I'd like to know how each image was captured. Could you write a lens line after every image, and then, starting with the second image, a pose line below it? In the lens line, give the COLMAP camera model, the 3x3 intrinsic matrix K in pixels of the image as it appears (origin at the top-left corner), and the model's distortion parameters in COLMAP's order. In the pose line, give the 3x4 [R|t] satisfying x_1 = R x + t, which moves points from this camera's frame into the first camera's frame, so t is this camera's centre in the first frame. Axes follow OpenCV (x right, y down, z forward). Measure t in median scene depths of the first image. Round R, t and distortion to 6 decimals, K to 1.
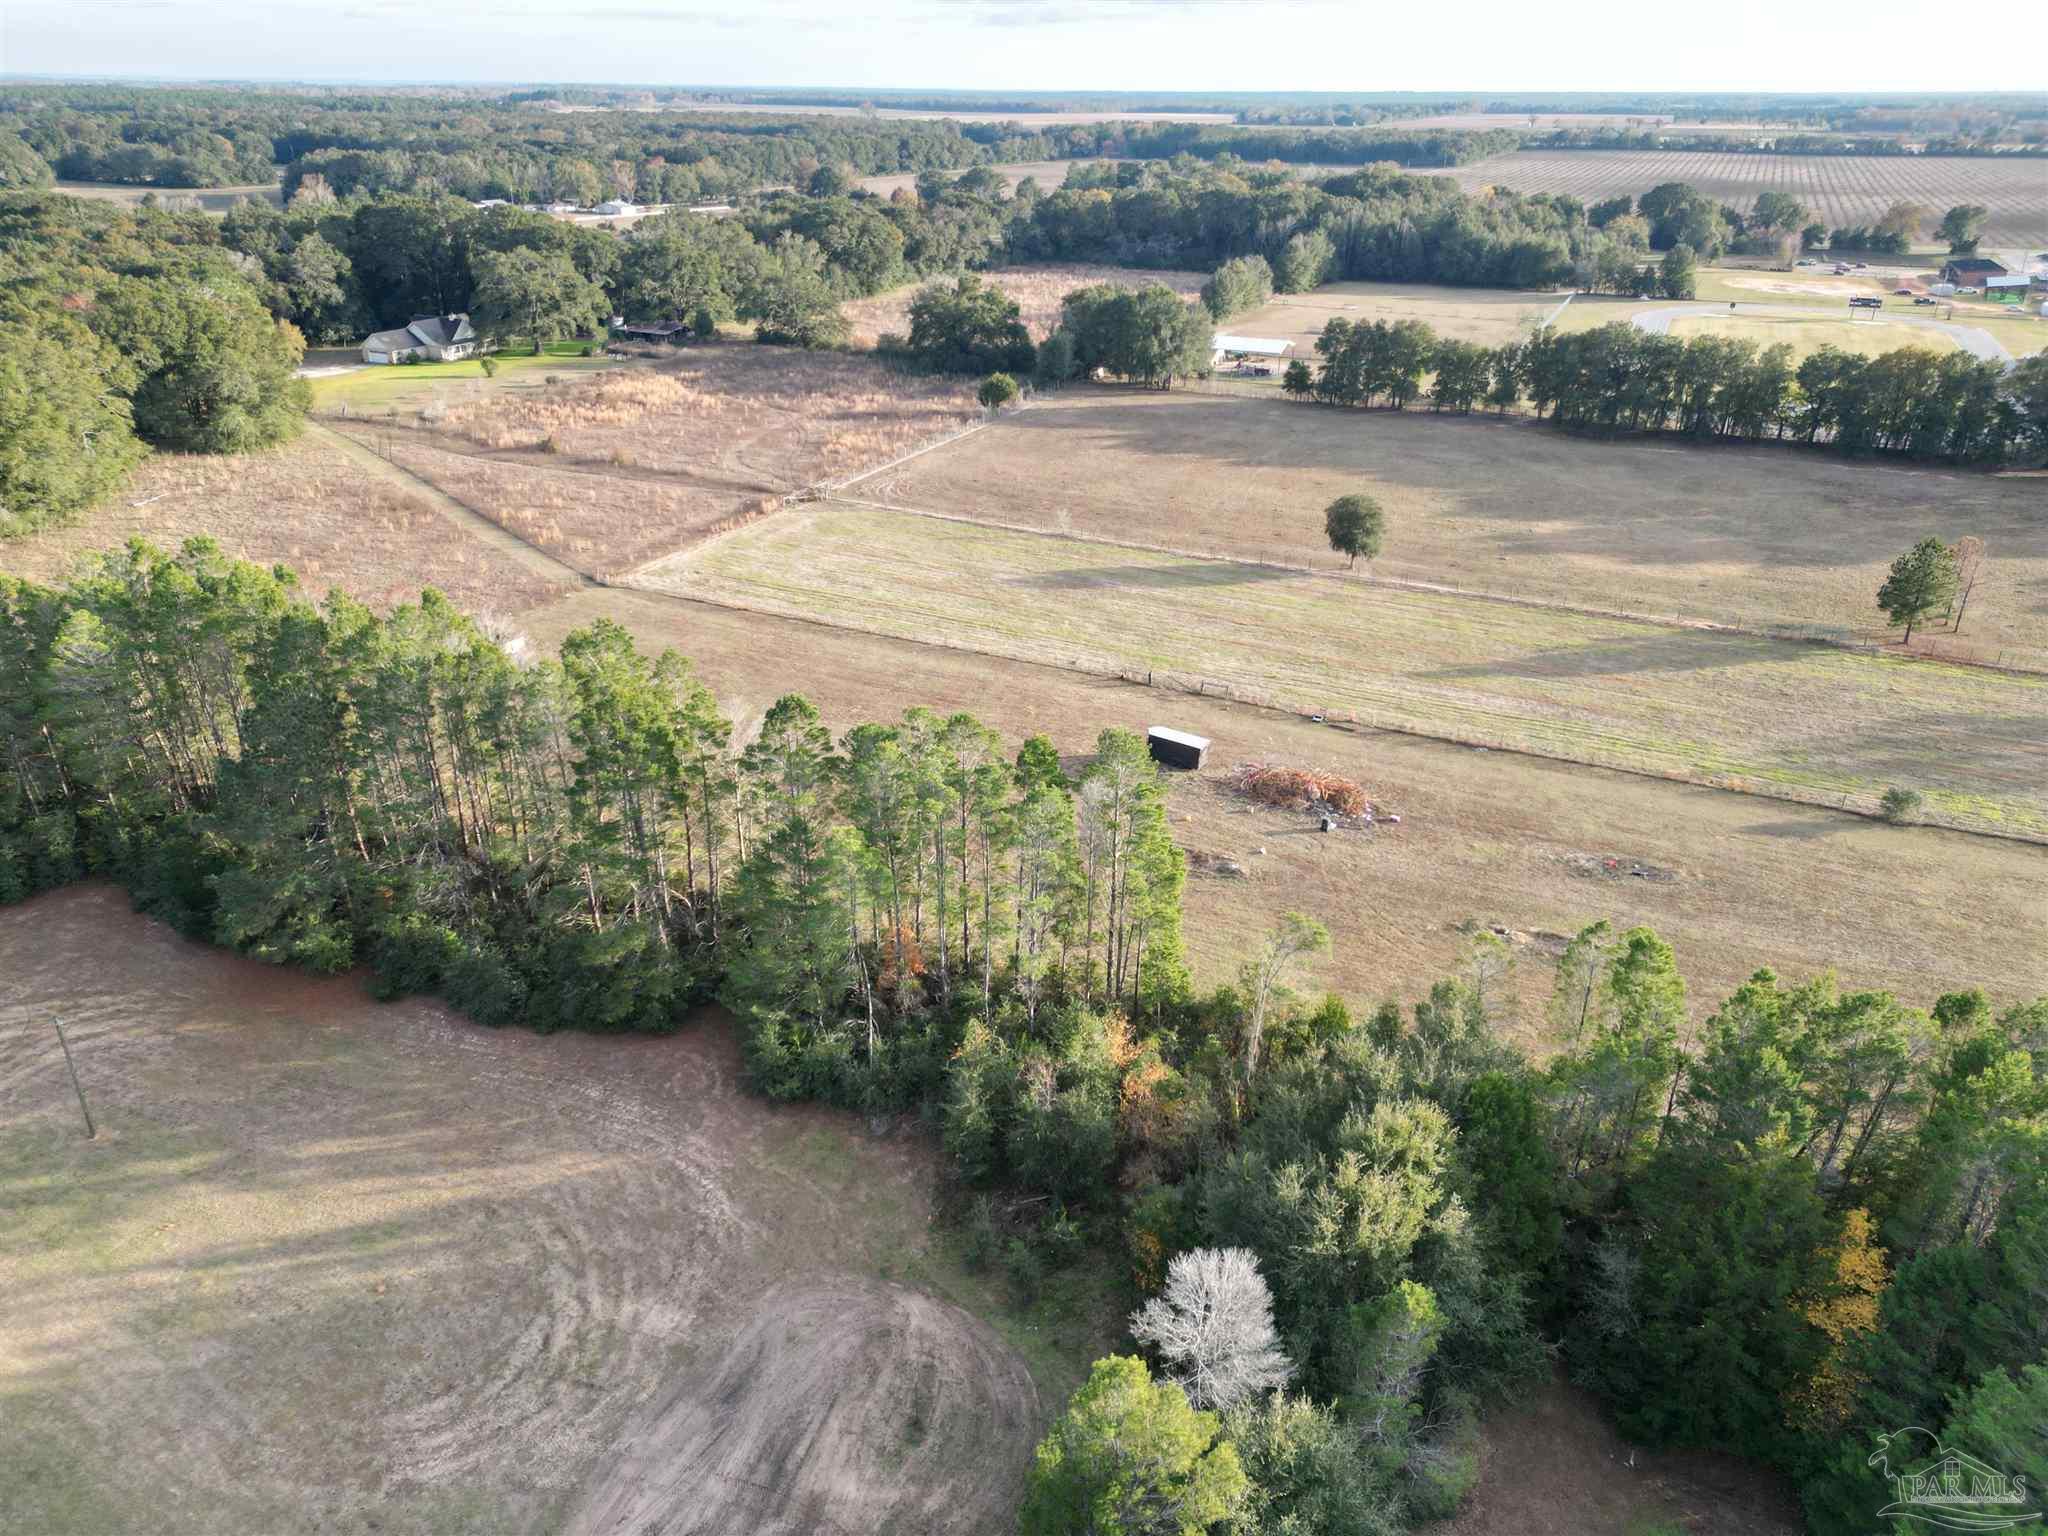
lens RADIAL K [[1428.6, 0, 1023.5], [0, 1428.6, 758.3], [0, 0, 1]] dist [0.070061, -0.057158]
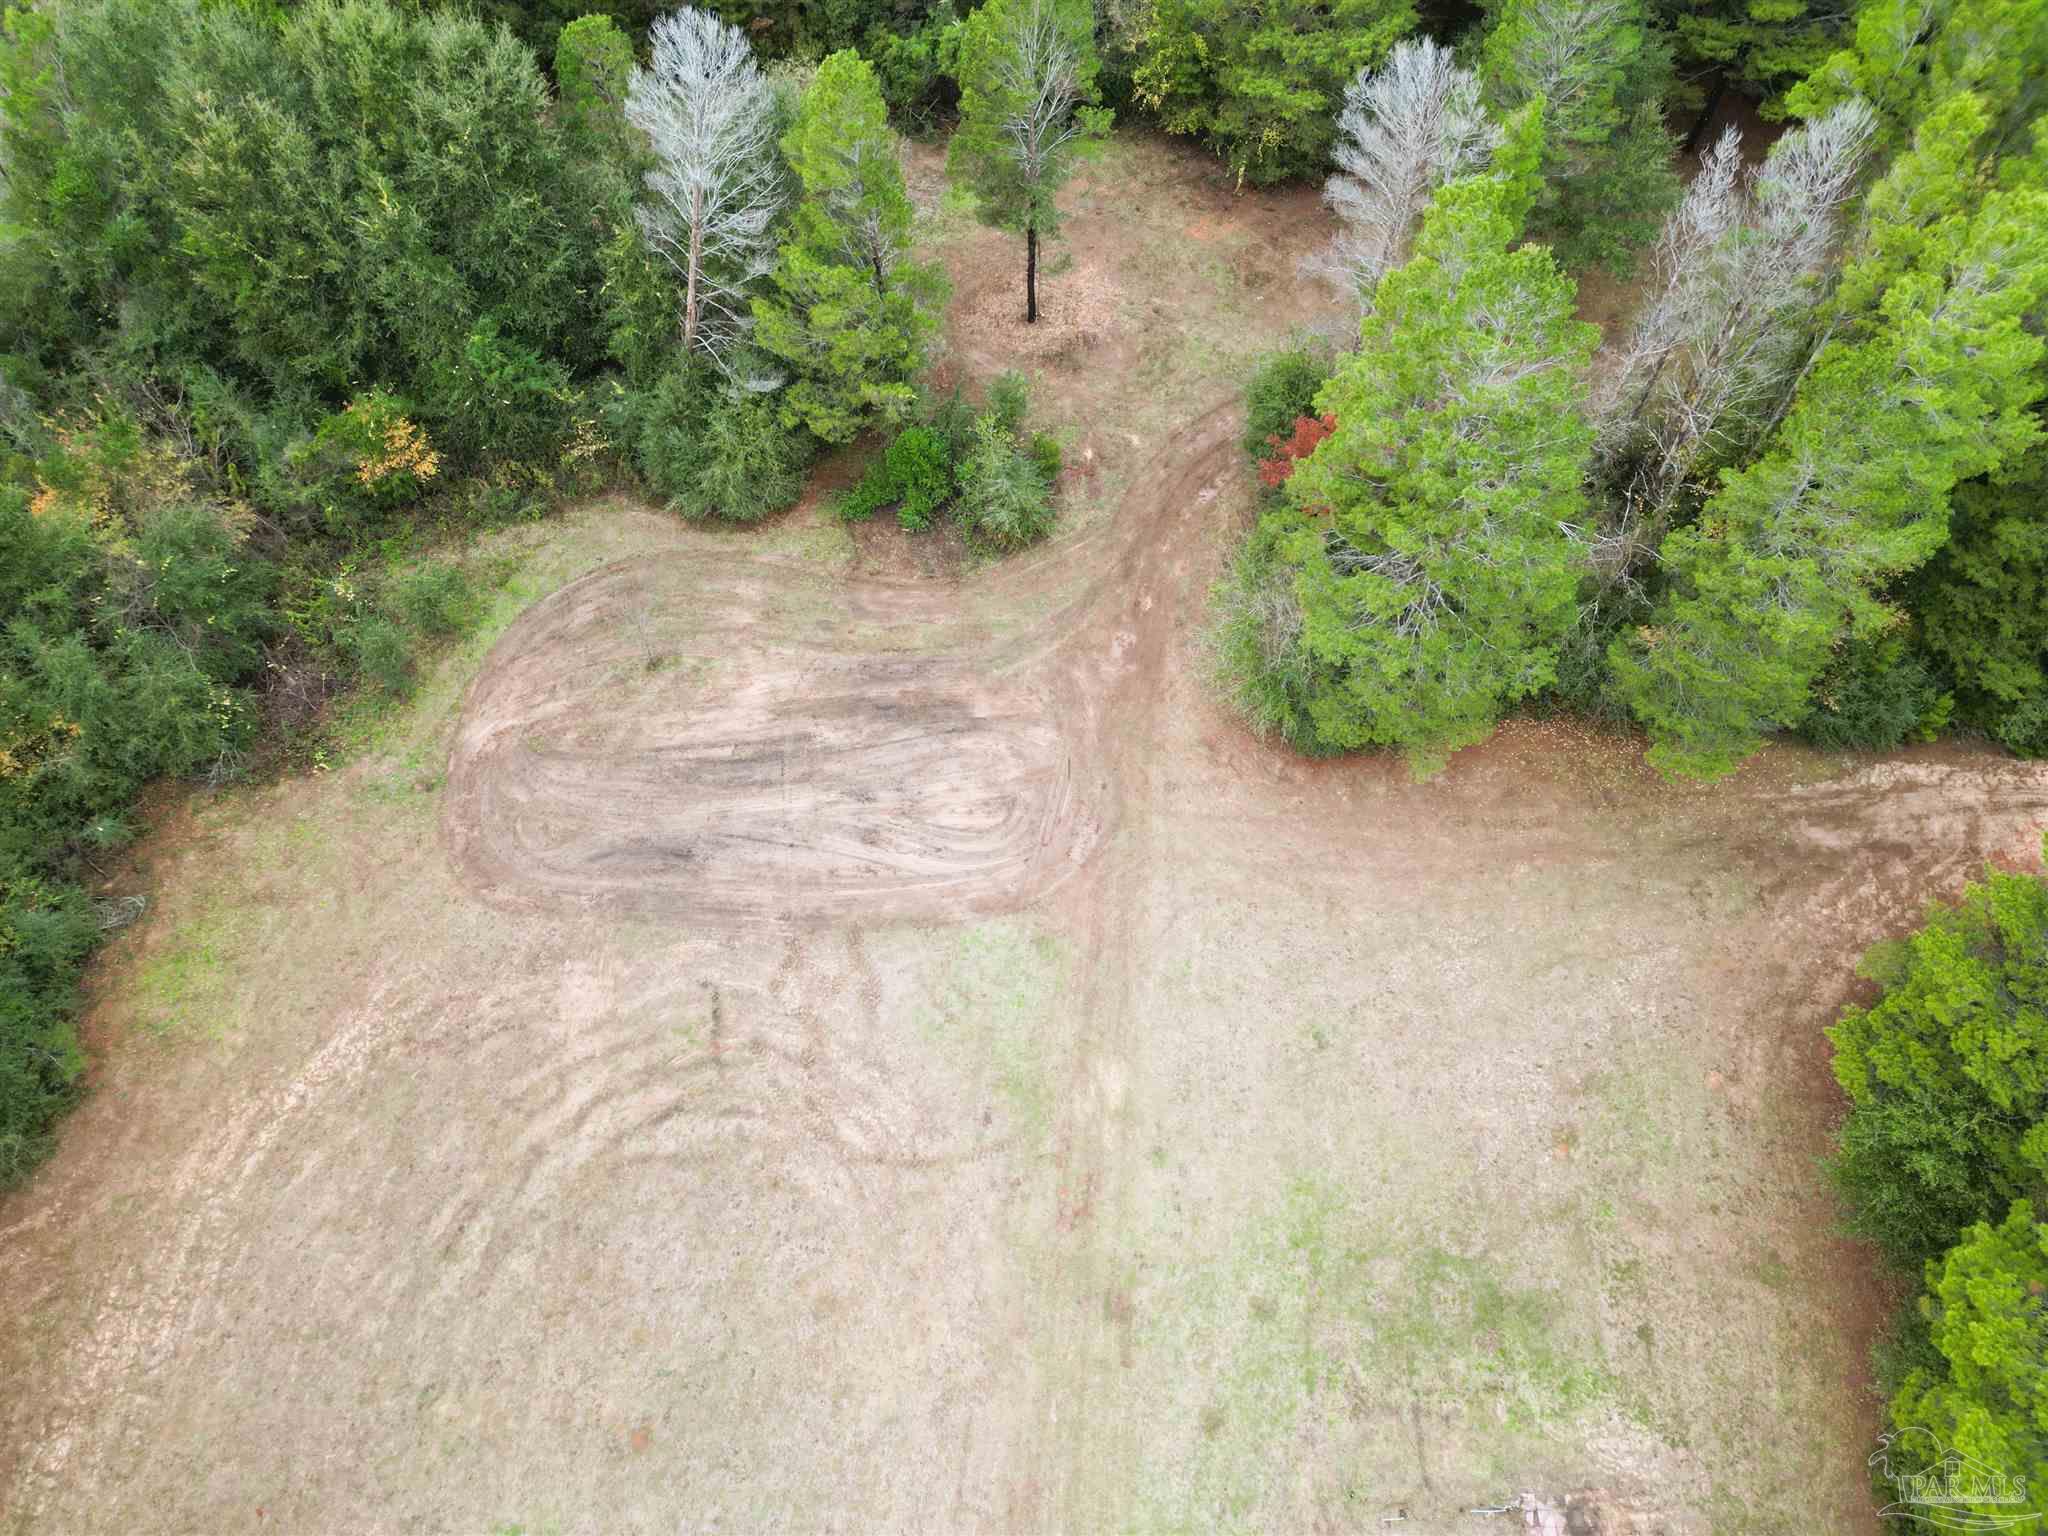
lens RADIAL K [[1428.6, 0, 1020.6], [0, 1428.6, 766.7], [0, 0, 1]] dist [0.070061, -0.057158]
pose [[-0.385683, -0.792948, 0.471680, -0.564611], [0.385168, 0.326175, 0.863282, -0.167847], [-0.838388, 0.514629, 0.179618, 0.630689]]
